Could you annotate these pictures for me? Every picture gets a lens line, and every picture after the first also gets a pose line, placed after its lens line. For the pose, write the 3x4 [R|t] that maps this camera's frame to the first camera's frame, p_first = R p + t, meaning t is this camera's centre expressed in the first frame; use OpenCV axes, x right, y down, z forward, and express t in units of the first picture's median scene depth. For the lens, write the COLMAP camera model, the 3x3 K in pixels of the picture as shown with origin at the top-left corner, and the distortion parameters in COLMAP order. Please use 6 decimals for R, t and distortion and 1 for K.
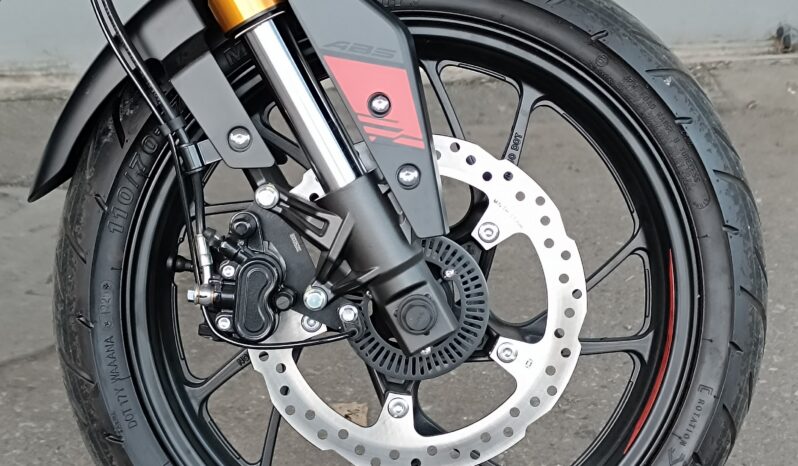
lens RADIAL K [[1446.2, 0, 399.0], [0, 1446.2, 233.0], [0, 0, 1]] dist [0.224270, -1.034971]
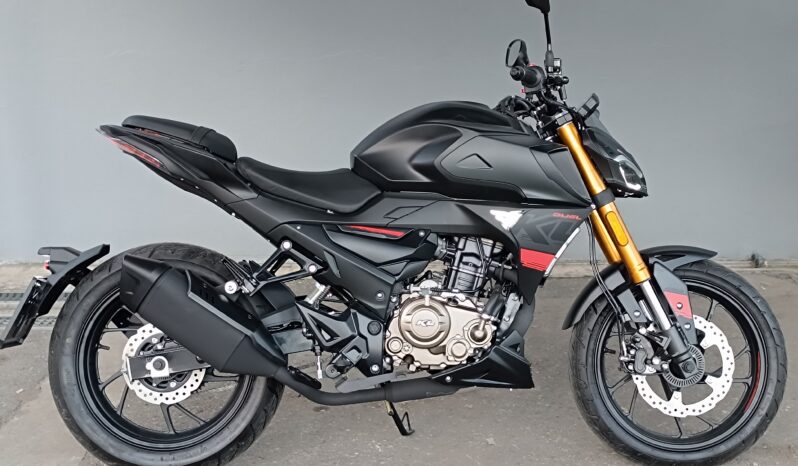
lens RADIAL K [[1087.8, 0, 399.0], [0, 1087.8, 233.0], [0, 0, 1]] dist [0.116734, -0.330811]
pose [[0.999400, 0.031516, -0.014334, -0.615409], [-0.032909, 0.993335, -0.110469, 0.048121], [0.010757, 0.110875, 0.993776, -1.549000]]
